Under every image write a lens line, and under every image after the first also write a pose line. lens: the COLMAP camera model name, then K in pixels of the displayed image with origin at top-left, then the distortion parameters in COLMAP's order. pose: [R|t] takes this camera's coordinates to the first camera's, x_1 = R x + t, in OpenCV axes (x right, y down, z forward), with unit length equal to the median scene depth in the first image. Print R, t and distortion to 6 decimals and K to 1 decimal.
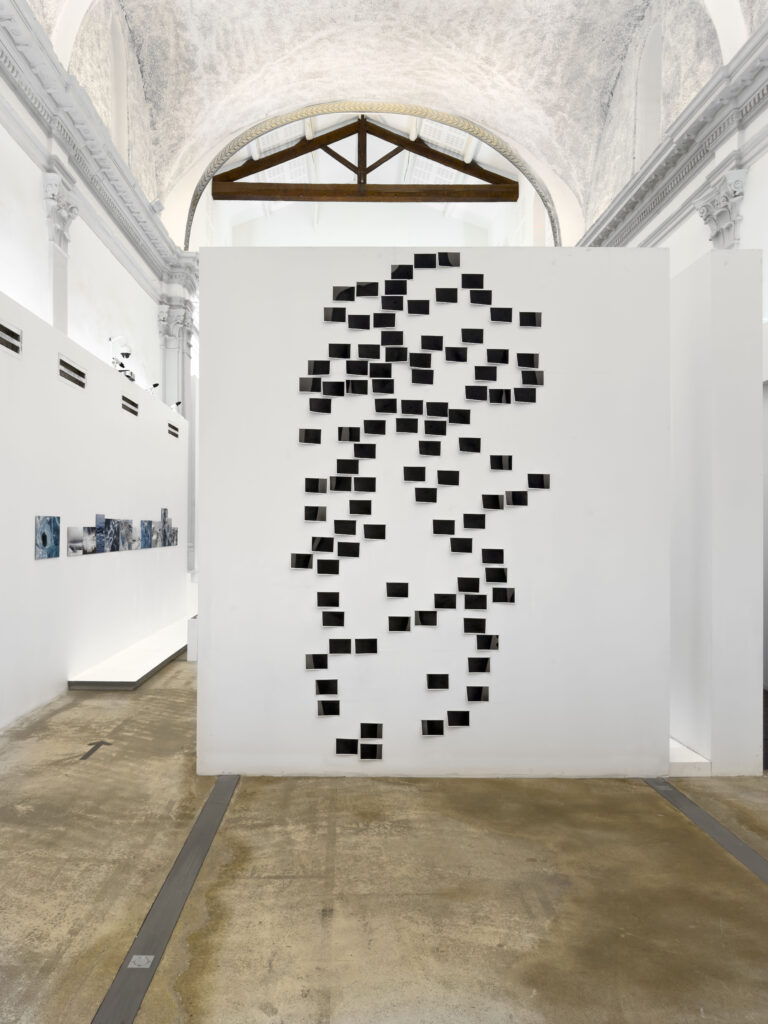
lens RADIAL K [[840.4, 0, 346.9], [0, 840.4, 511.2], [0, 0, 1]] dist [-0.034242, 0.031342]
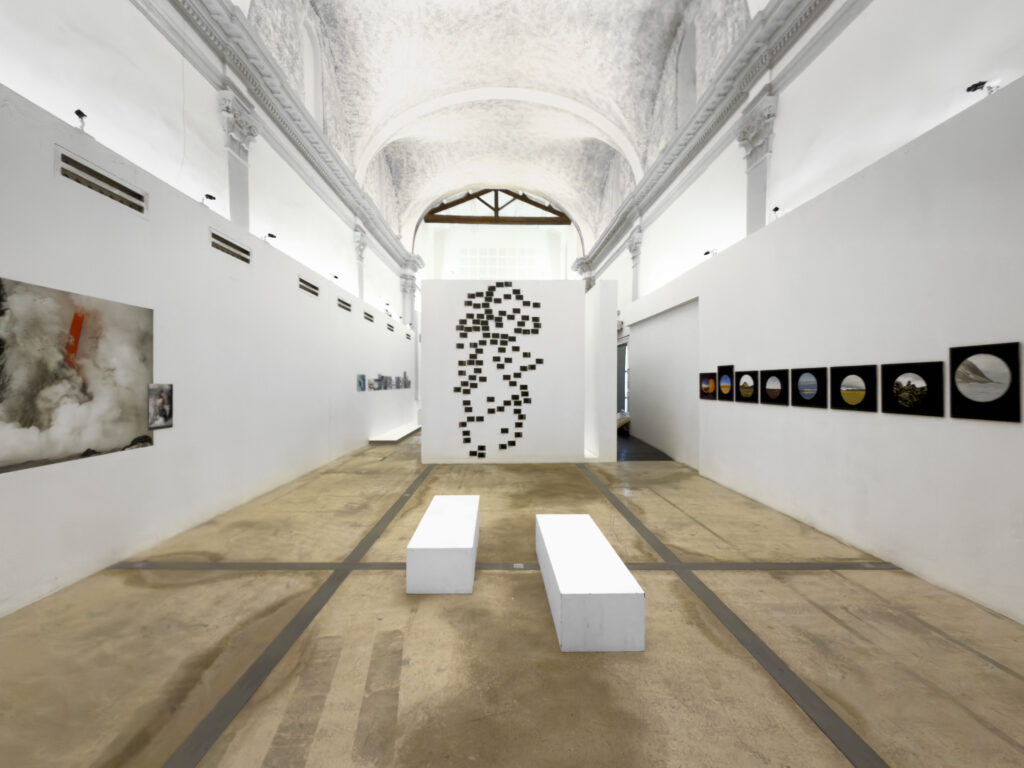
lens RADIAL K [[410.1, 0, 505.7], [0, 410.1, 389.7], [0, 0, 1]] dist [-0.002500, -0.000505]
pose [[0.999480, -0.004133, 0.031983, 0.052649], [0.002821, 0.999157, 0.040947, 0.002582], [-0.032125, -0.040835, 0.998649, -0.323972]]
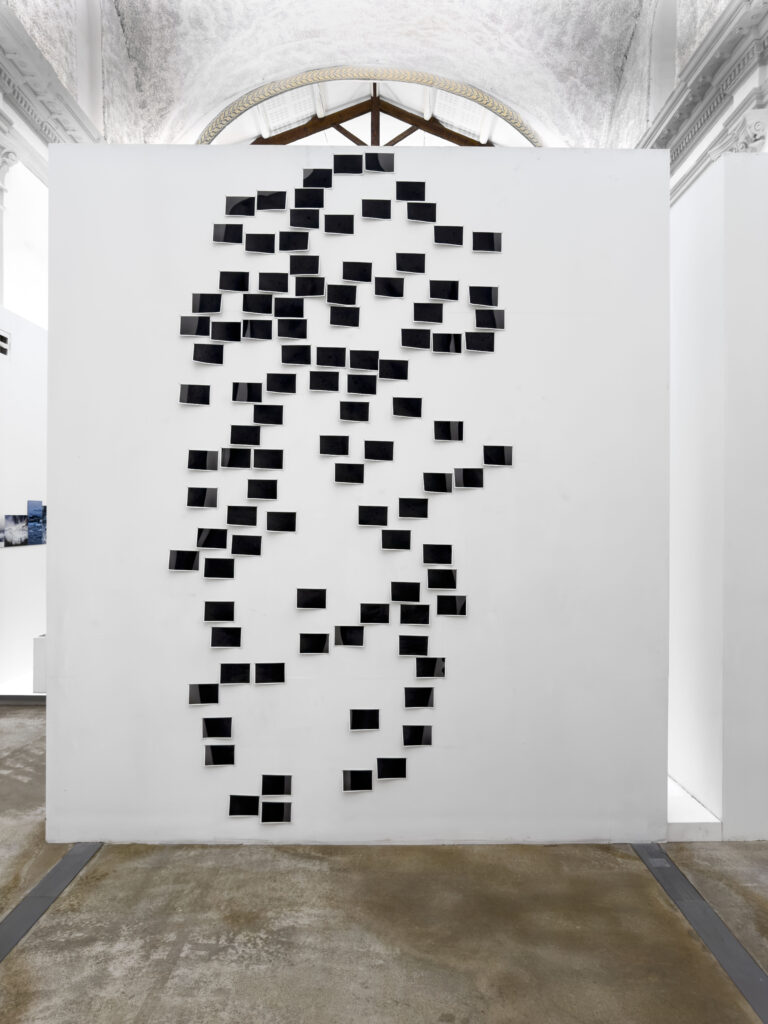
lens RADIAL K [[840.4, 0, 385.8], [0, 840.4, 505.5], [0, 0, 1]] dist [-0.034242, 0.031342]
pose [[0.999783, 0.002173, 0.020737, 0.088083], [-0.002295, 0.999980, 0.005843, 0.004211], [-0.020724, -0.005889, 0.999768, 0.191548]]
